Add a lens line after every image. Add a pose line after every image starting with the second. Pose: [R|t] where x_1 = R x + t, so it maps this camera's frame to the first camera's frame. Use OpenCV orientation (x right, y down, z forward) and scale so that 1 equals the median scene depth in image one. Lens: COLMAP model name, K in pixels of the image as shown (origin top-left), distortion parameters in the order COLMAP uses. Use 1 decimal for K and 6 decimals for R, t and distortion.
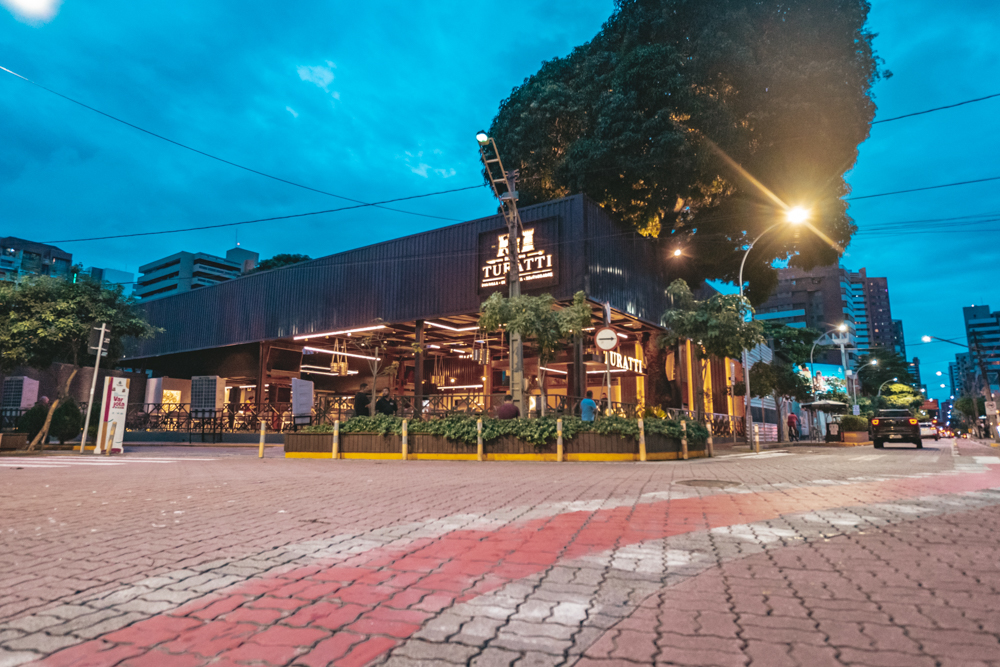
lens RADIAL K [[607.4, 0, 500.0], [0, 607.4, 333.5], [0, 0, 1]] dist [-0.002681, -0.000269]
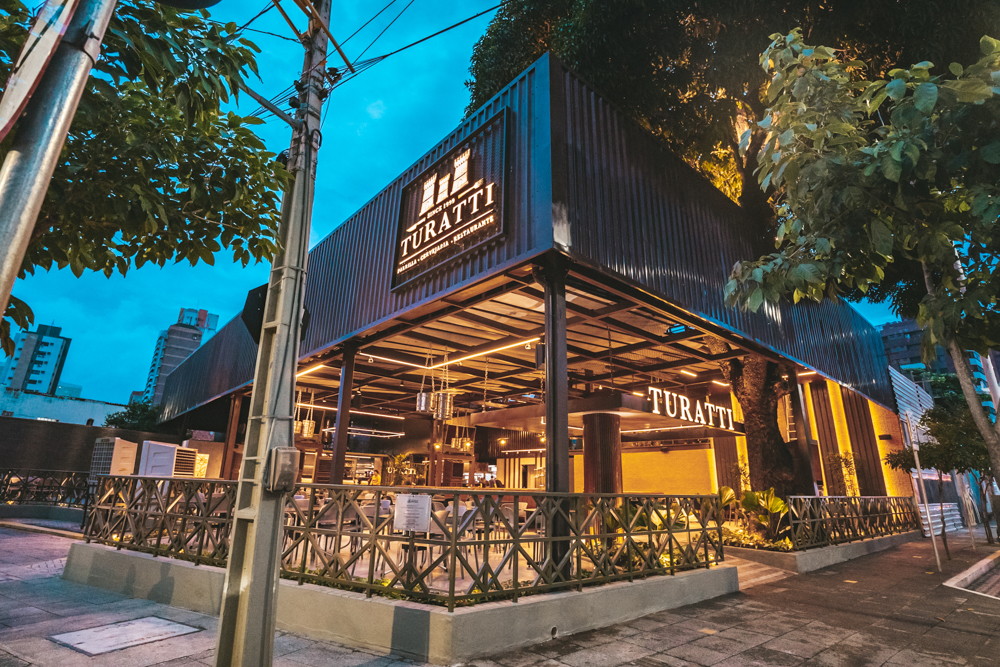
lens RADIAL K [[494.5, 0, 496.7], [0, 494.5, 325.8], [0, 0, 1]] dist [-0.032327, 0.000482]
pose [[0.970126, -0.058403, -0.235467, 0.139357], [0.021978, 0.987757, -0.154447, 0.035754], [0.241604, 0.144658, 0.959532, 0.516267]]
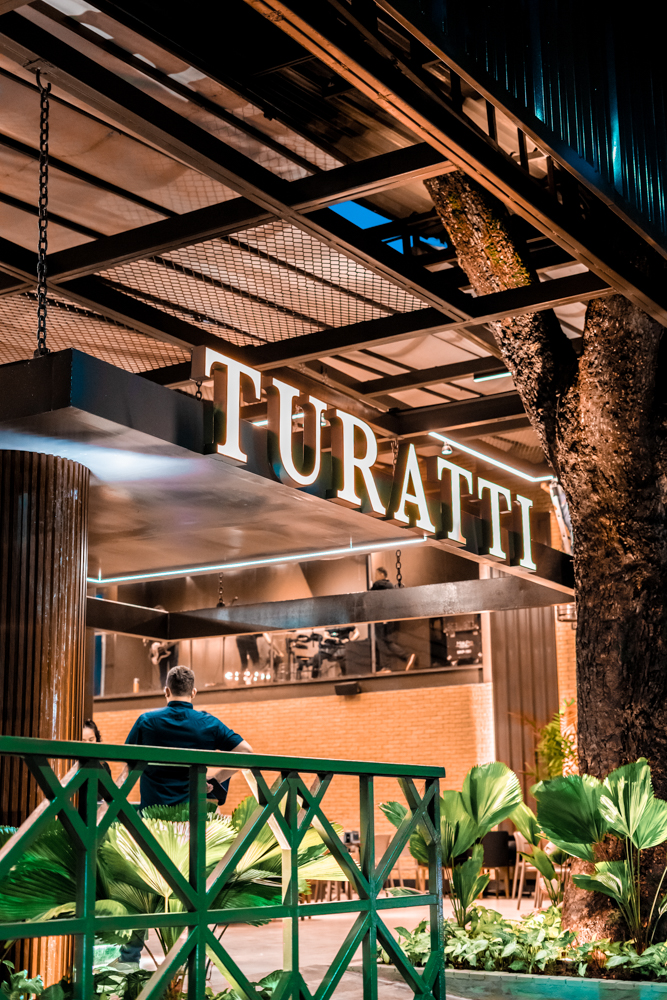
lens RADIAL K [[1450.2, 0, 333.5], [0, 1450.2, 500.0], [0, 0, 1]] dist [-0.050849, -0.078640]
pose [[0.999144, -0.011131, 0.039833, 0.176836], [0.013597, 0.997972, -0.062188, 0.074857], [-0.039060, 0.062676, 0.997269, 0.660426]]
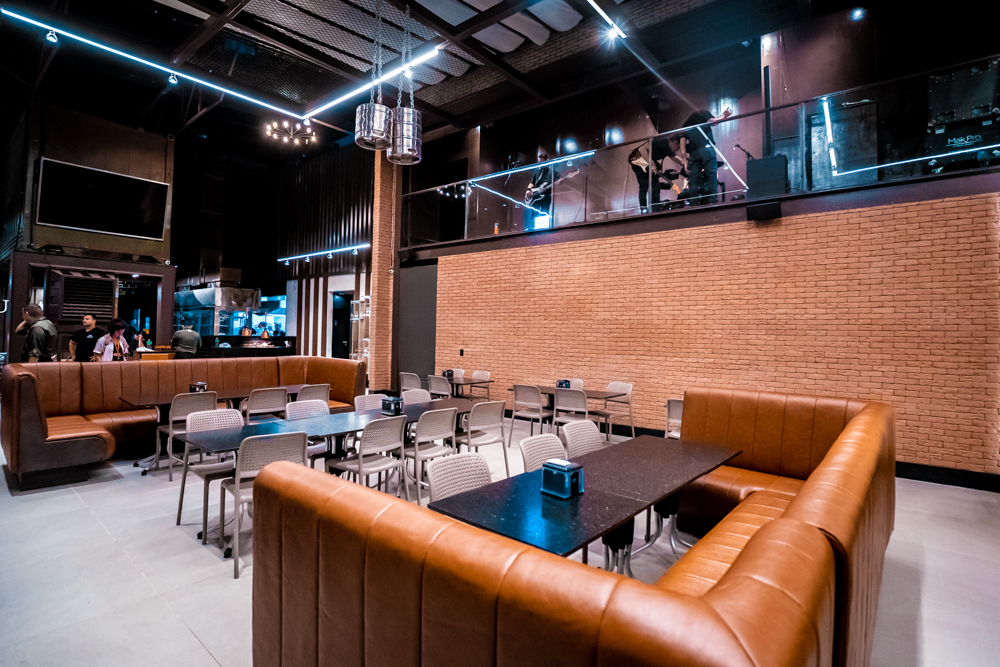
lens RADIAL K [[494.5, 0, 496.7], [0, 494.5, 325.8], [0, 0, 1]] dist [-0.032327, 0.000482]
pose [[0.996928, 0.009564, -0.077741, 0.101909], [0.002309, 0.988498, 0.151219, 0.161560], [0.078293, -0.150934, 0.985439, 1.359359]]
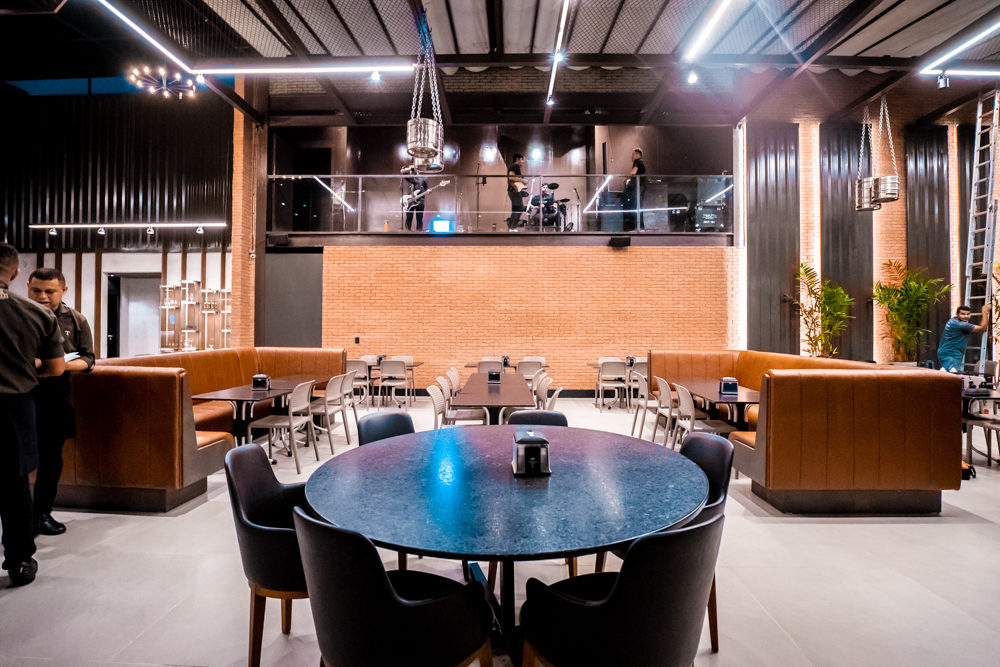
lens RADIAL K [[494.5, 0, 496.7], [0, 494.5, 325.8], [0, 0, 1]] dist [-0.032327, 0.000482]
pose [[0.833185, -0.003261, 0.552985, -0.090161], [-0.090756, 0.985617, 0.142556, 0.160921], [-0.545496, -0.168963, 0.820905, 1.342504]]
